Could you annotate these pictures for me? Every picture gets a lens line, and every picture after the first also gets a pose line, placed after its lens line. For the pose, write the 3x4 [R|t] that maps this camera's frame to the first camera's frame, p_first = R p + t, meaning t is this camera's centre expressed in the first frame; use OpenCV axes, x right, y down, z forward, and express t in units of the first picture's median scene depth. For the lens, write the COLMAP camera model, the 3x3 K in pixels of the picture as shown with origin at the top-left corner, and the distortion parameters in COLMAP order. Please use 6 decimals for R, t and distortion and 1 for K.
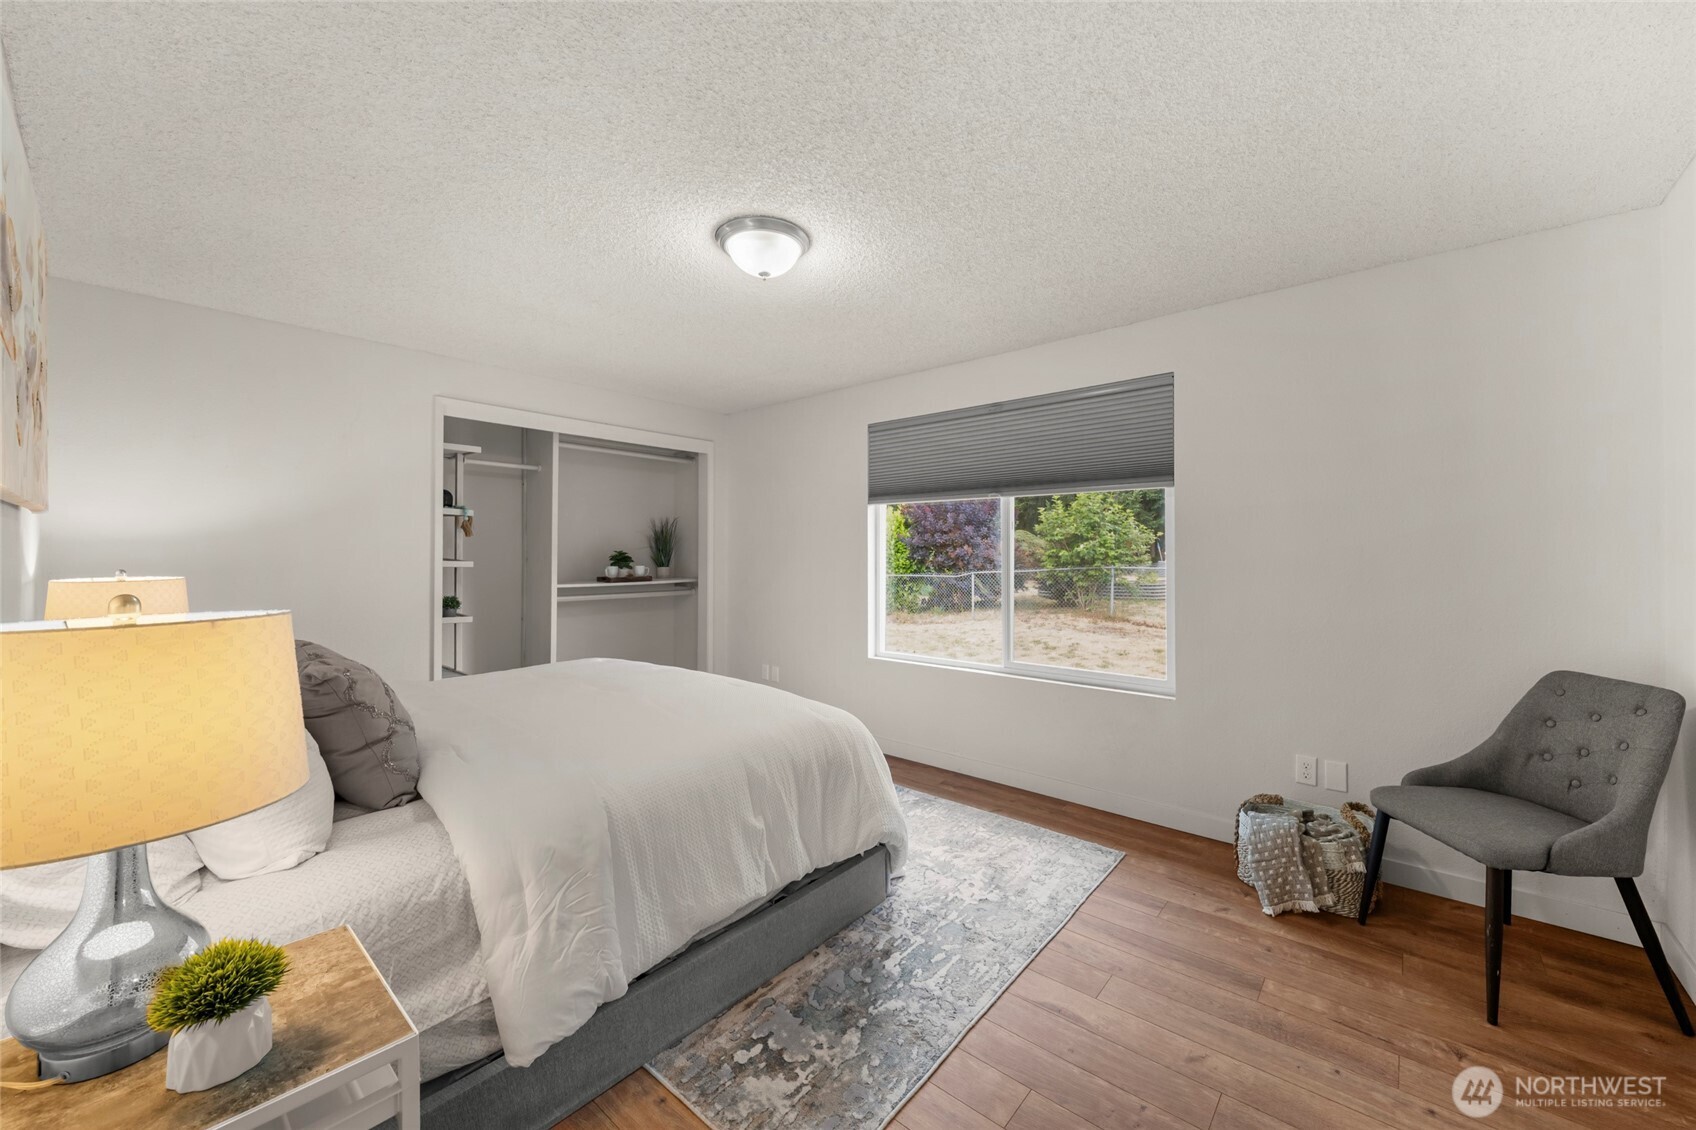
lens RADIAL K [[636.3, 0, 857.9], [0, 636.3, 539.3], [0, 0, 1]] dist [0.001058, -0.003994]
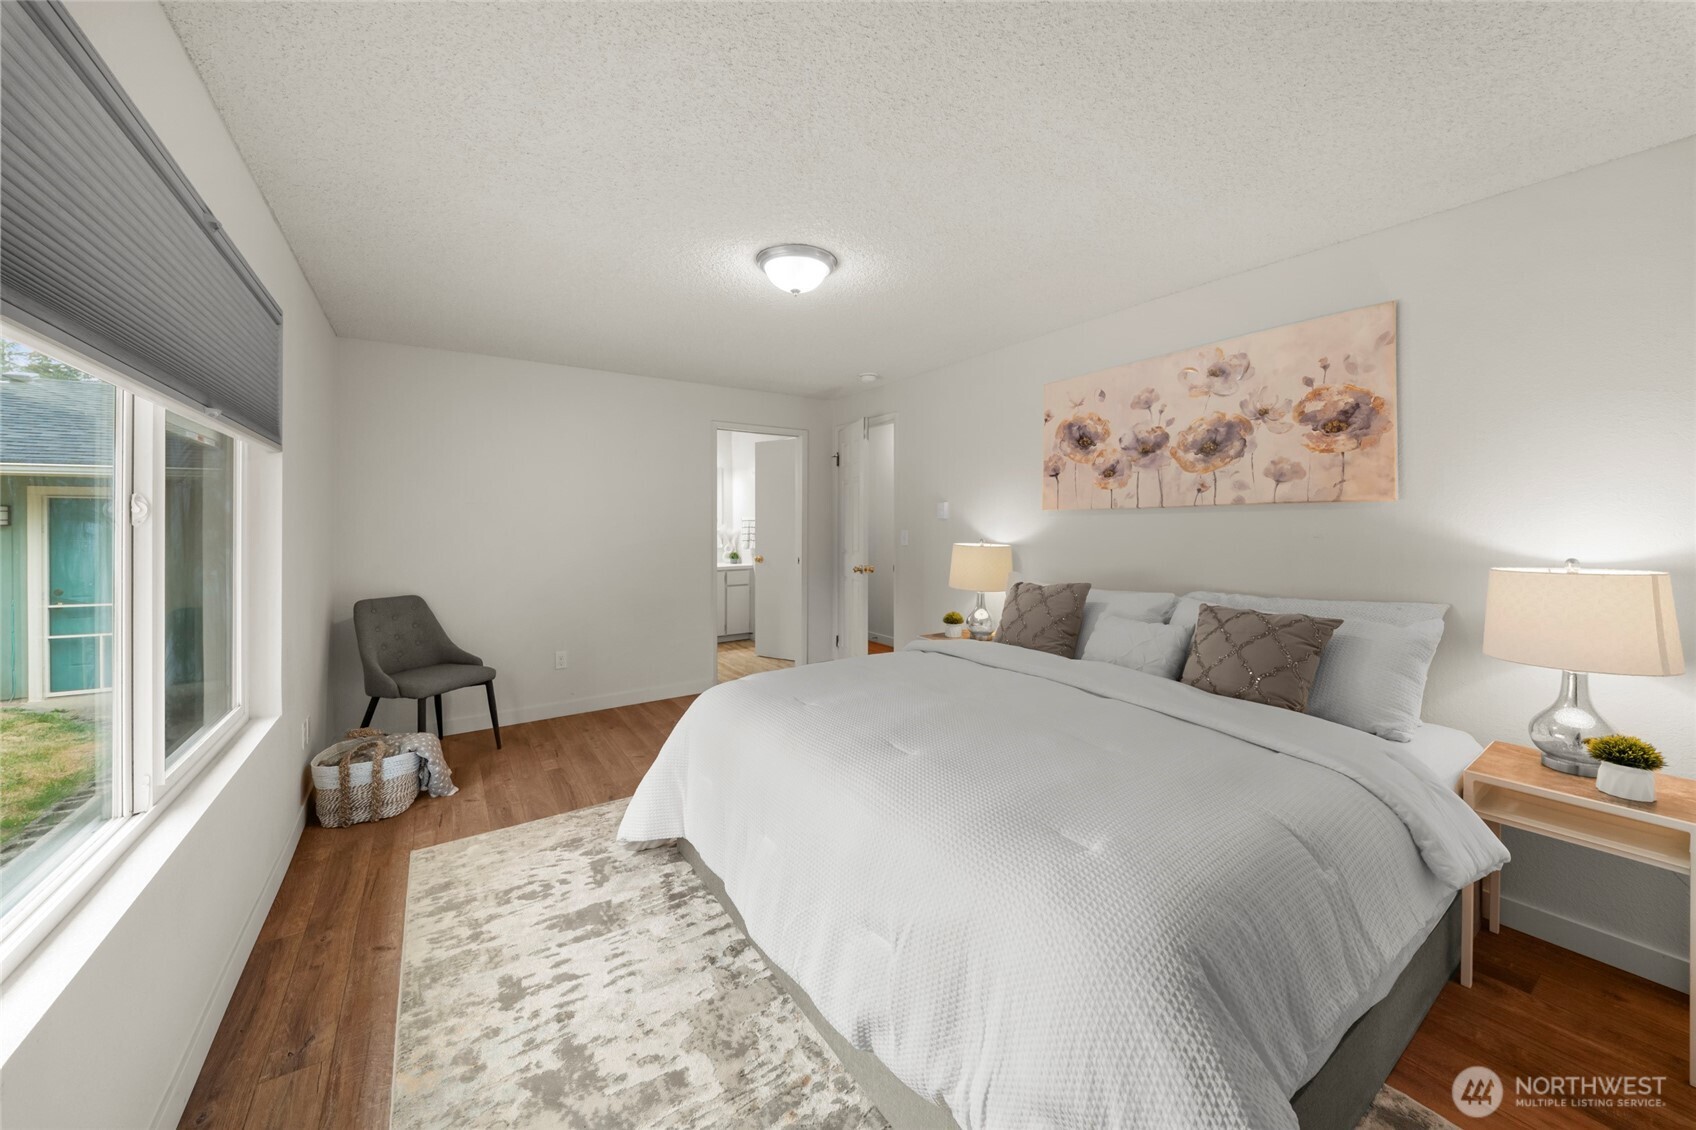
lens RADIAL K [[636.3, 0, 857.9], [0, 636.3, 539.3], [0, 0, 1]] dist [0.001058, -0.003994]
pose [[-0.972126, -0.000907, 0.234457, -0.462201], [-0.004253, 0.999896, -0.013766, 0.033977], [-0.234420, -0.014379, -0.972029, 1.802929]]
